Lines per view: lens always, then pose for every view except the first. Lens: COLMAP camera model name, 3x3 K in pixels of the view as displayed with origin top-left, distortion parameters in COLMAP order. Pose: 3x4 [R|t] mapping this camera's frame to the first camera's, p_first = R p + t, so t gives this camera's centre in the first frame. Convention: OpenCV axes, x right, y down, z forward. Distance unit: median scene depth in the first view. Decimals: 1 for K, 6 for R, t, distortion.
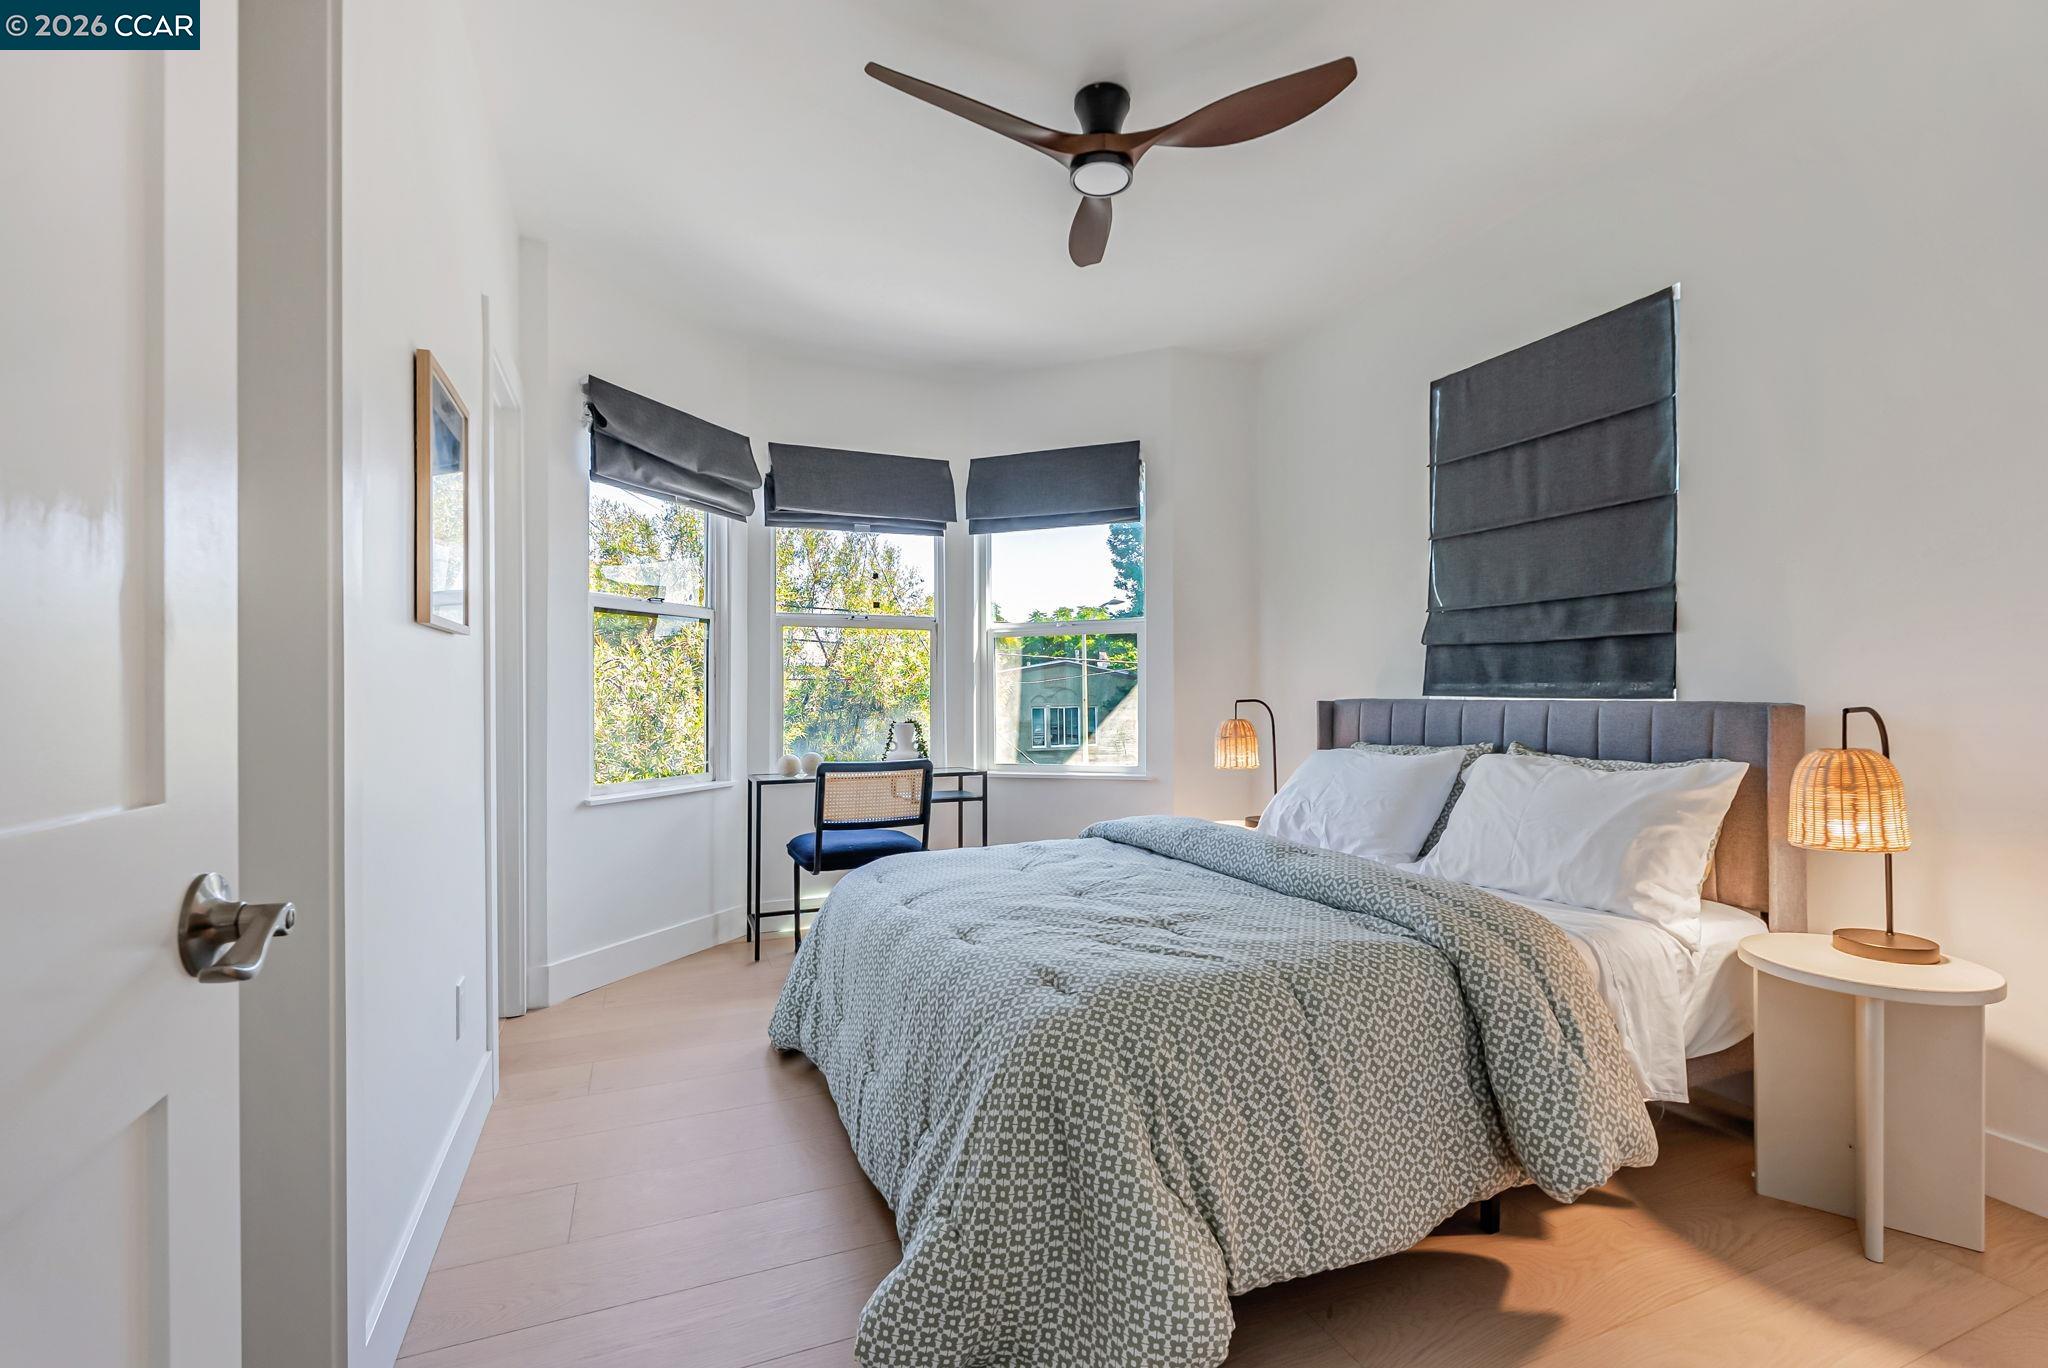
lens RADIAL K [[913.0, 0, 1020.0], [0, 913.0, 690.3], [0, 0, 1]] dist [0.010893, 0.000121]
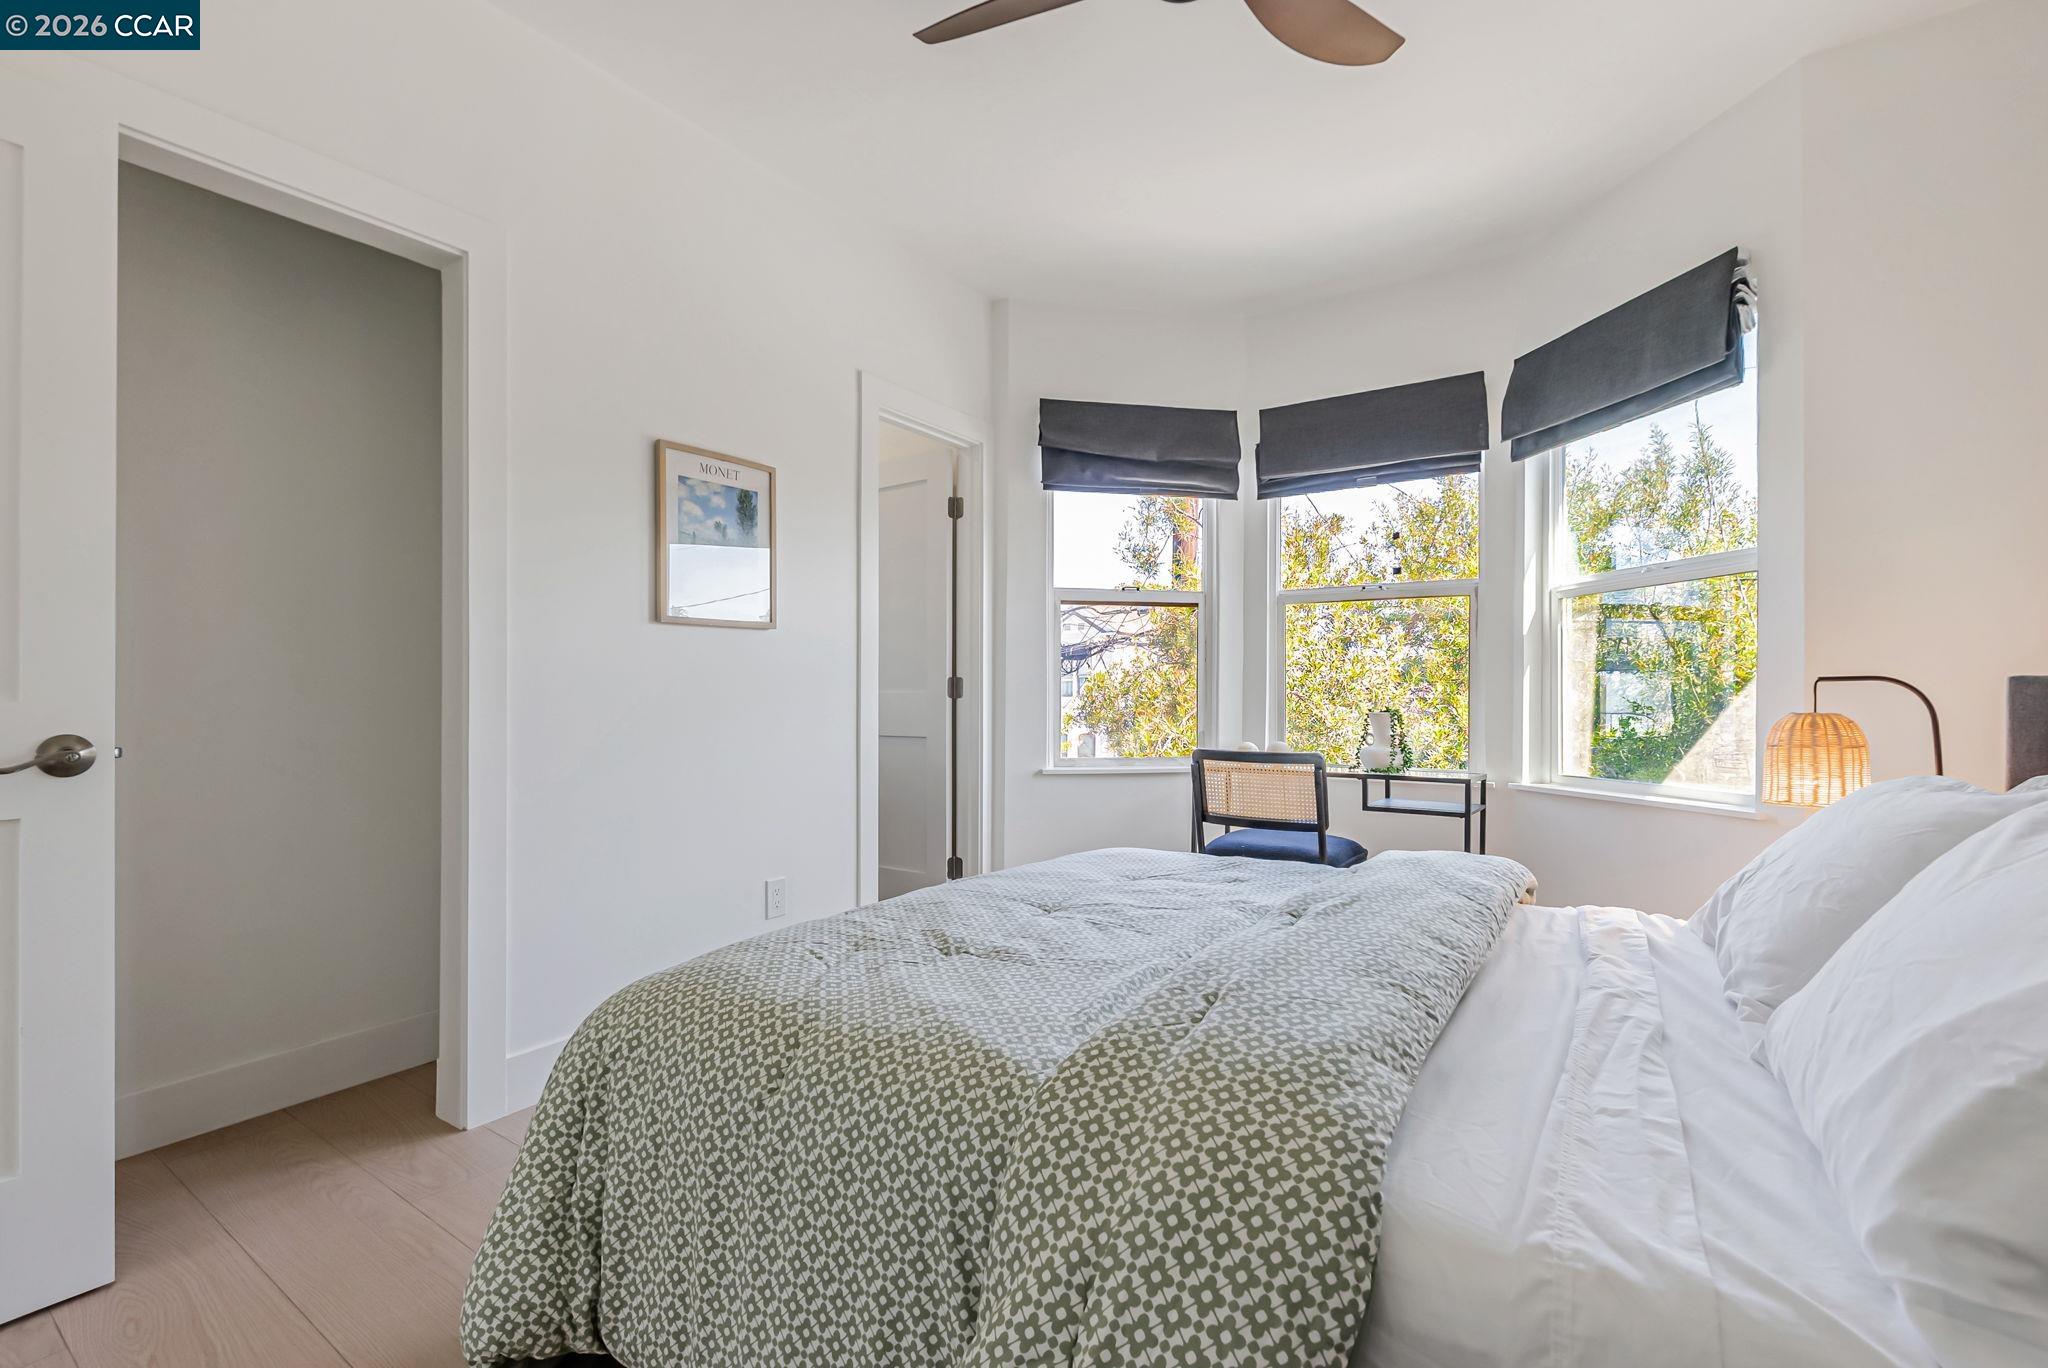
lens RADIAL K [[913.0, 0, 1023.3], [0, 913.0, 685.0], [0, 0, 1]] dist [0.010893, 0.000121]
pose [[0.548159, -0.003010, -0.836369, 0.392542], [-0.000817, 0.999991, -0.004135, 0.015927], [0.836374, 0.002950, 0.548152, 0.293890]]
